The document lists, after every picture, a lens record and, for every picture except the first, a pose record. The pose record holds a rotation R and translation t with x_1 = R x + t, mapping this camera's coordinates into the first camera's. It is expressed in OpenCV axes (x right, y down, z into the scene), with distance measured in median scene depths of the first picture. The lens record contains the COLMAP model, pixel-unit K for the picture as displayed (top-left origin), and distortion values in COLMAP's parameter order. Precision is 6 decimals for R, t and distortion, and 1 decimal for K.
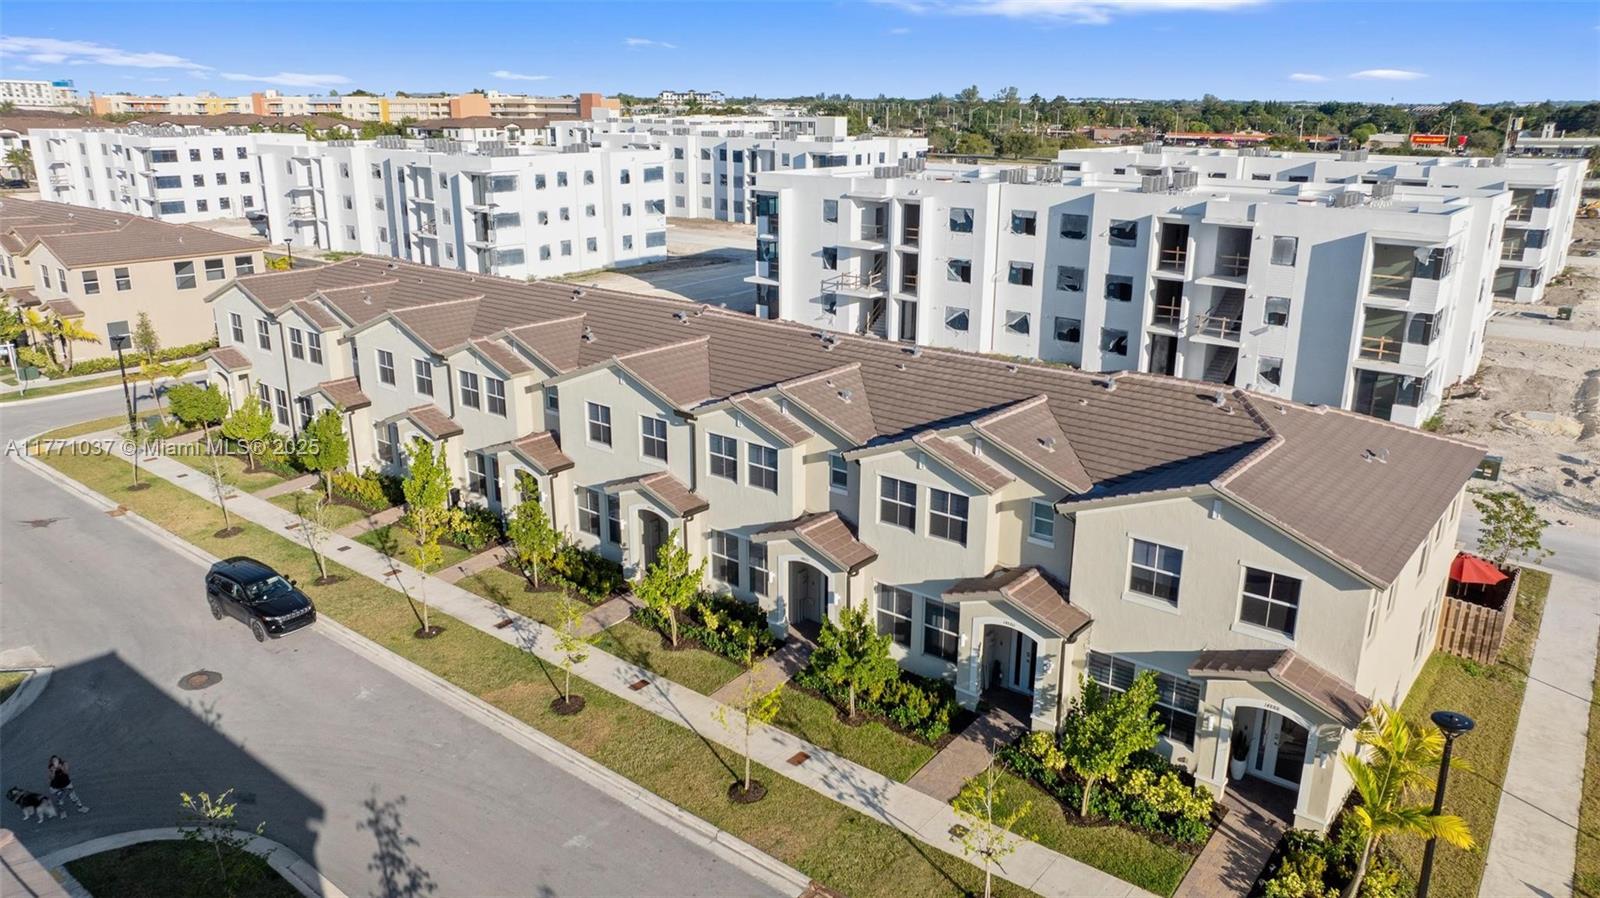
lens RADIAL K [[1116.6, 0, 822.7], [0, 1116.6, 457.1], [0, 0, 1]] dist [-0.008016, -0.001443]
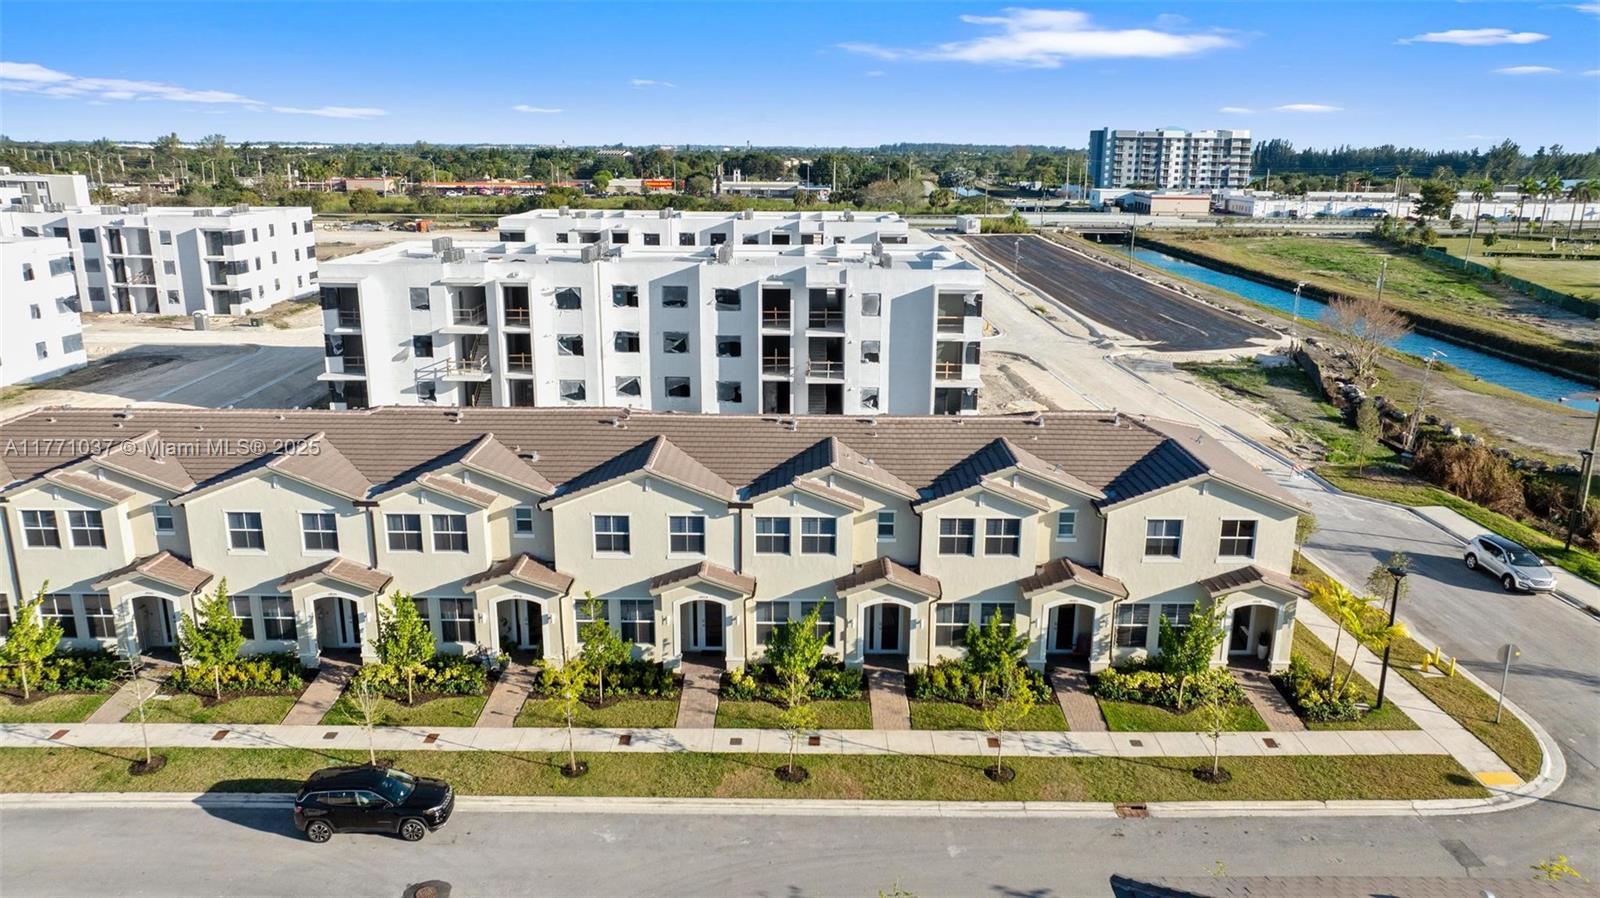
lens RADIAL K [[1116.6, 0, 803.4], [0, 1116.6, 460.9], [0, 0, 1]] dist [-0.008016, -0.001443]
pose [[0.780309, -0.168408, 0.602292, -0.416825], [0.186542, 0.981897, 0.032874, -0.060335], [-0.596925, 0.086701, 0.797599, 0.035221]]
